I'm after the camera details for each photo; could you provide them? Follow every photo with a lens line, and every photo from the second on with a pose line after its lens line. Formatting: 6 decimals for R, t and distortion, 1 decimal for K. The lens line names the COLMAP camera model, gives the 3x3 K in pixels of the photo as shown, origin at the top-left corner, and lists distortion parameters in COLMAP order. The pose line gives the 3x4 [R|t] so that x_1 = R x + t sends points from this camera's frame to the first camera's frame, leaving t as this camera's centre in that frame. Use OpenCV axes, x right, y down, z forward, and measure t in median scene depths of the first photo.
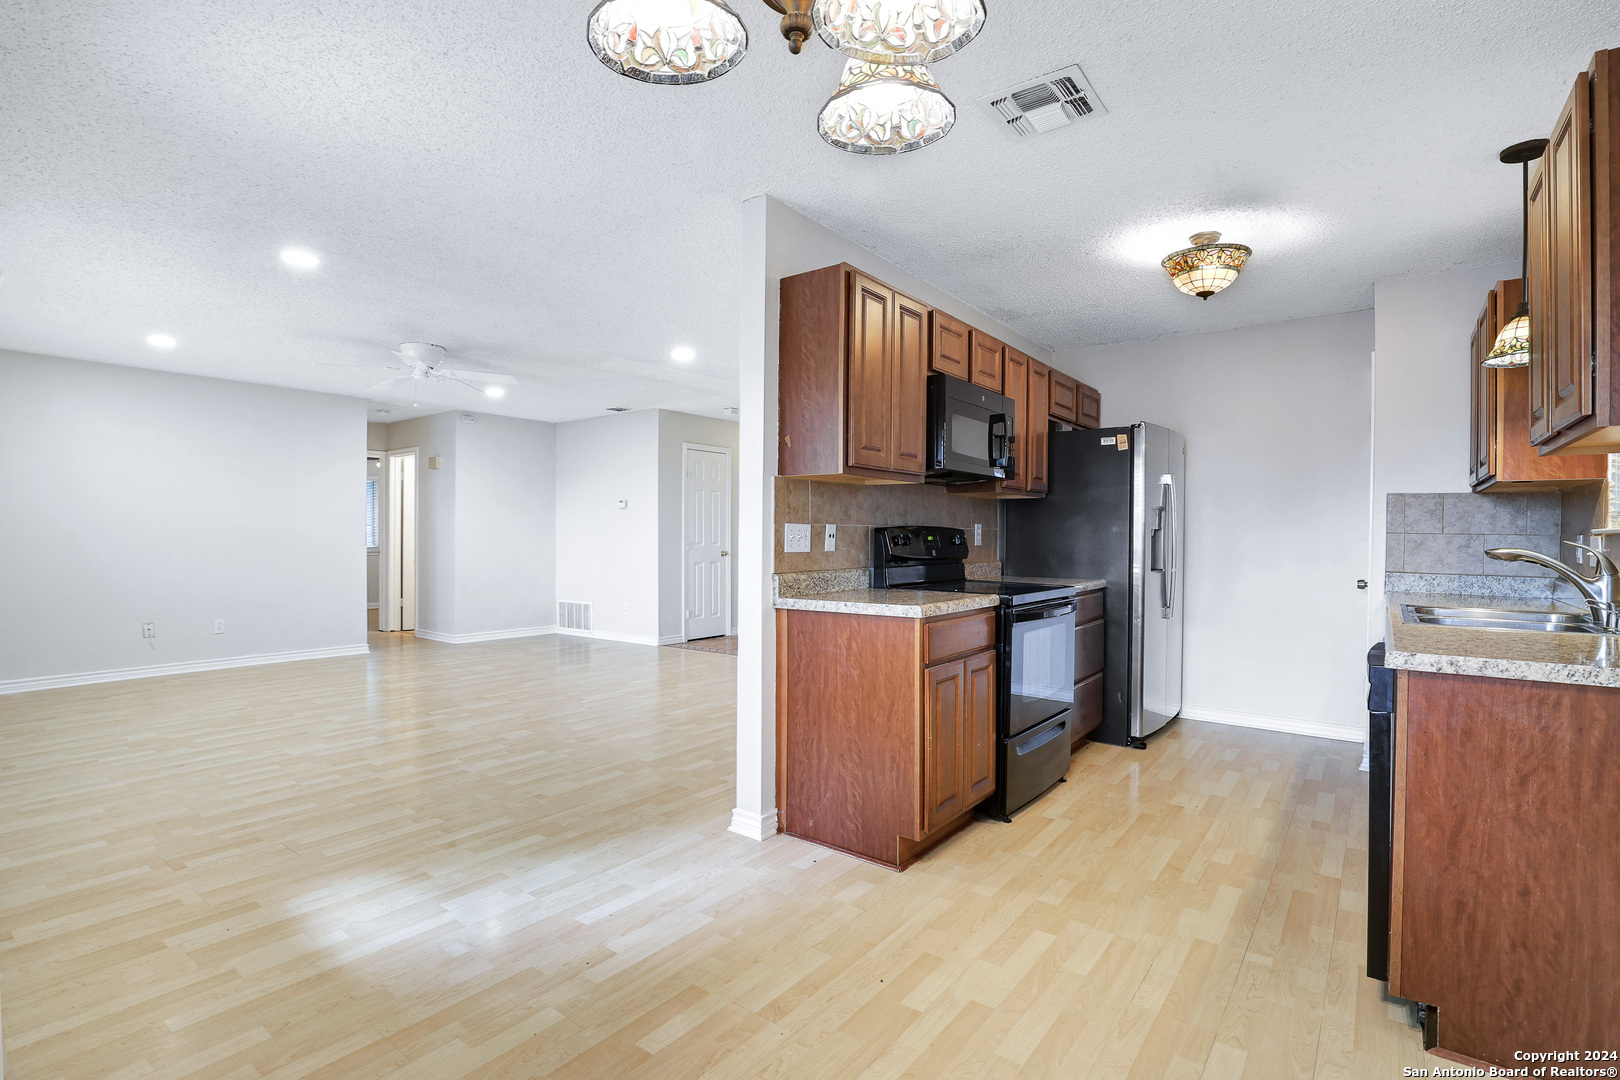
lens RADIAL K [[768.1, 0, 793.6], [0, 768.1, 543.6], [0, 0, 1]] dist [-0.028994, -0.000008]
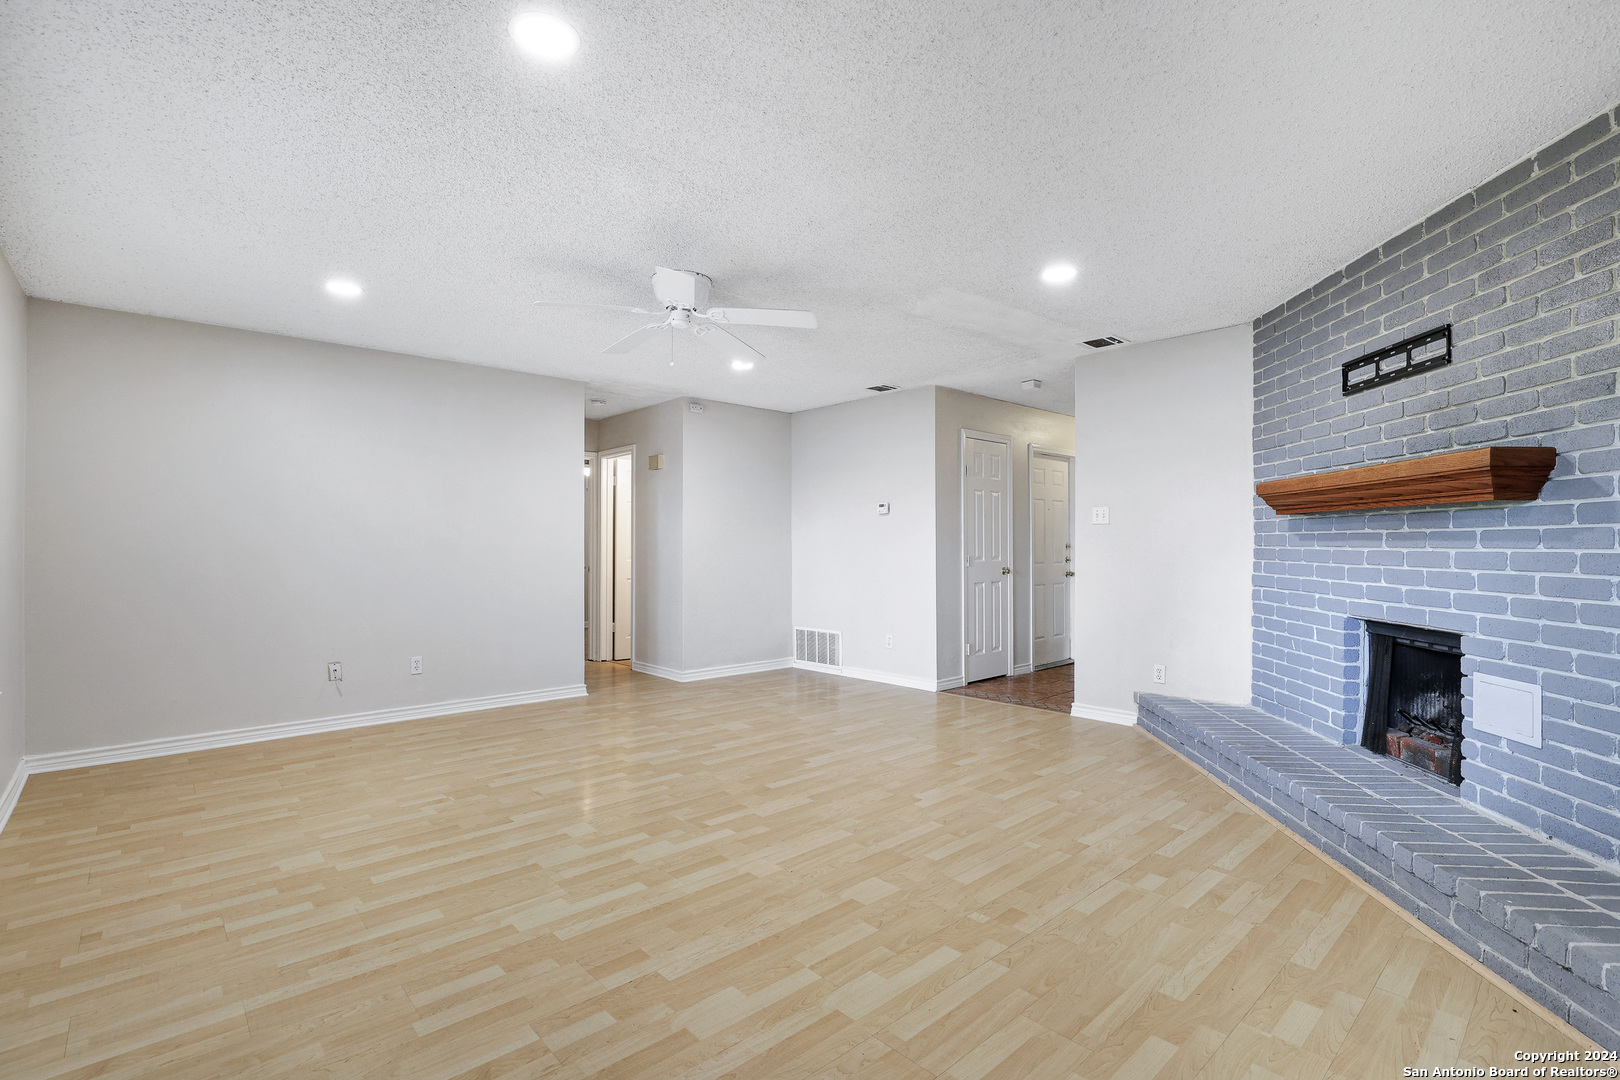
lens RADIAL K [[748.6, 0, 818.0], [0, 748.6, 544.2], [0, 0, 1]] dist [-0.028371, -0.000070]
pose [[0.986498, -0.006729, -0.163633, -0.432585], [0.004707, 0.999908, -0.012745, -0.014612], [0.163704, 0.011803, 0.986439, 0.599059]]
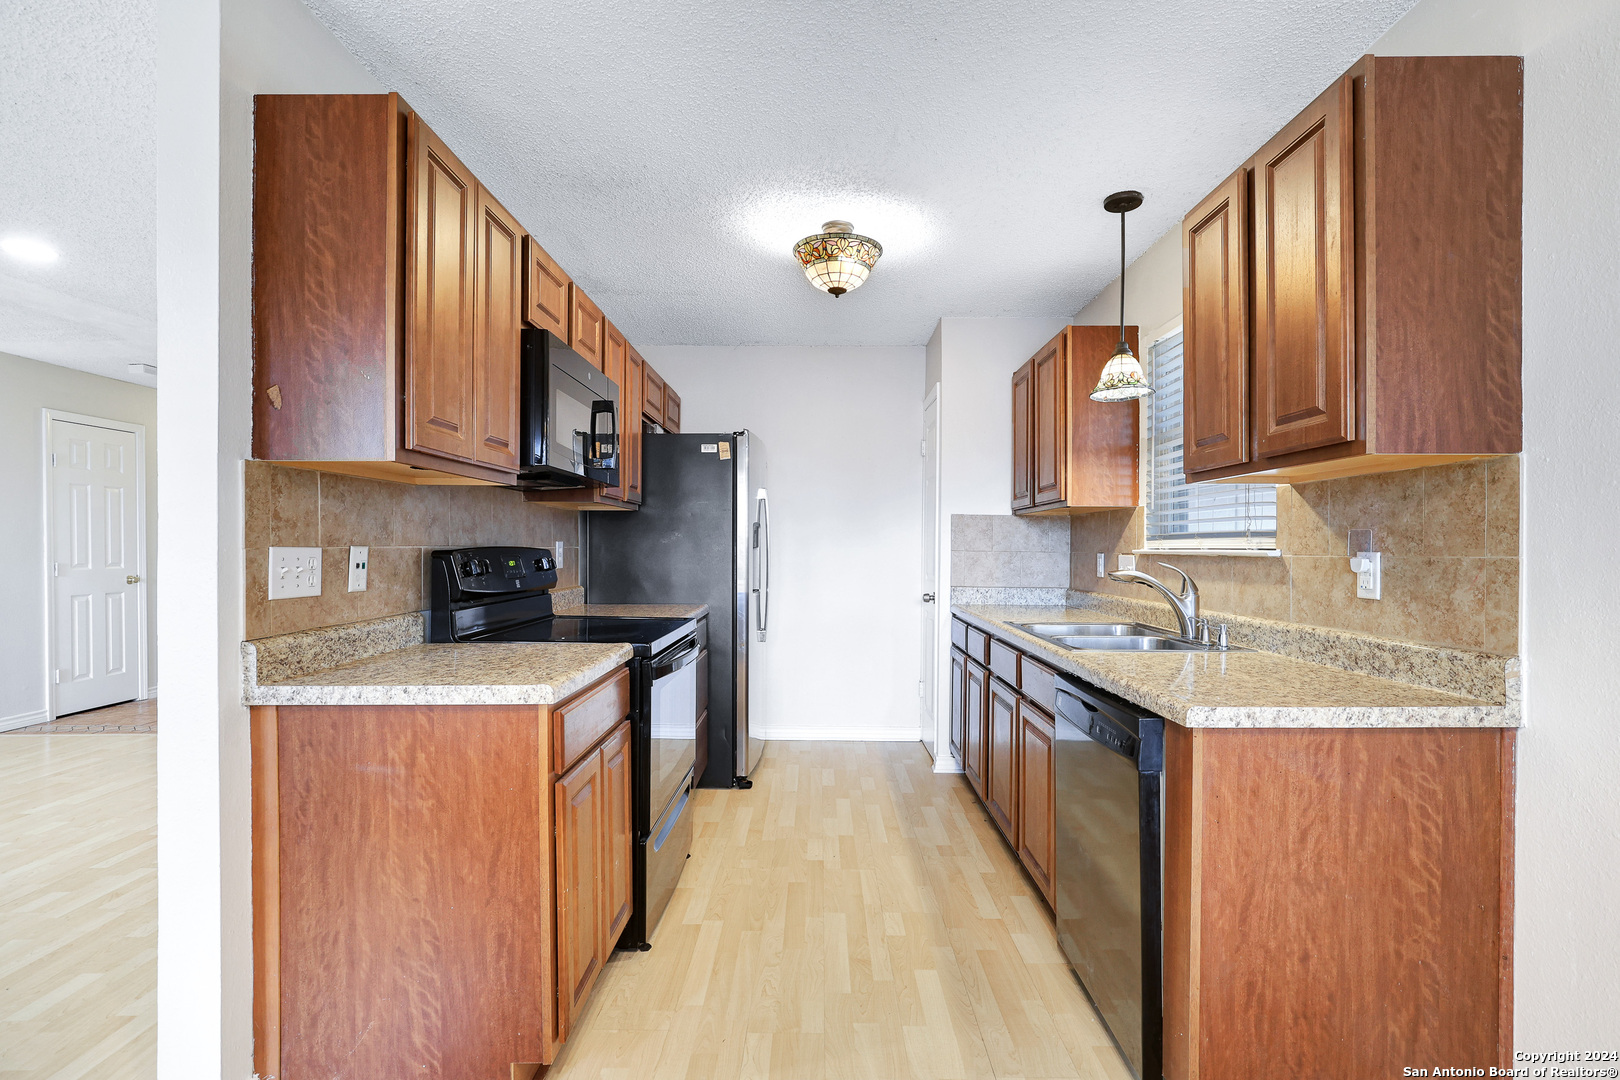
lens RADIAL K [[736.0, 0, 812.1], [0, 736.0, 551.9], [0, 0, 1]] dist [-0.016636, 0.007593]
pose [[0.792434, -0.008780, 0.609894, -0.021459], [0.009332, 0.999954, 0.002270, -0.019955], [-0.609886, 0.003893, 0.792480, 0.340647]]
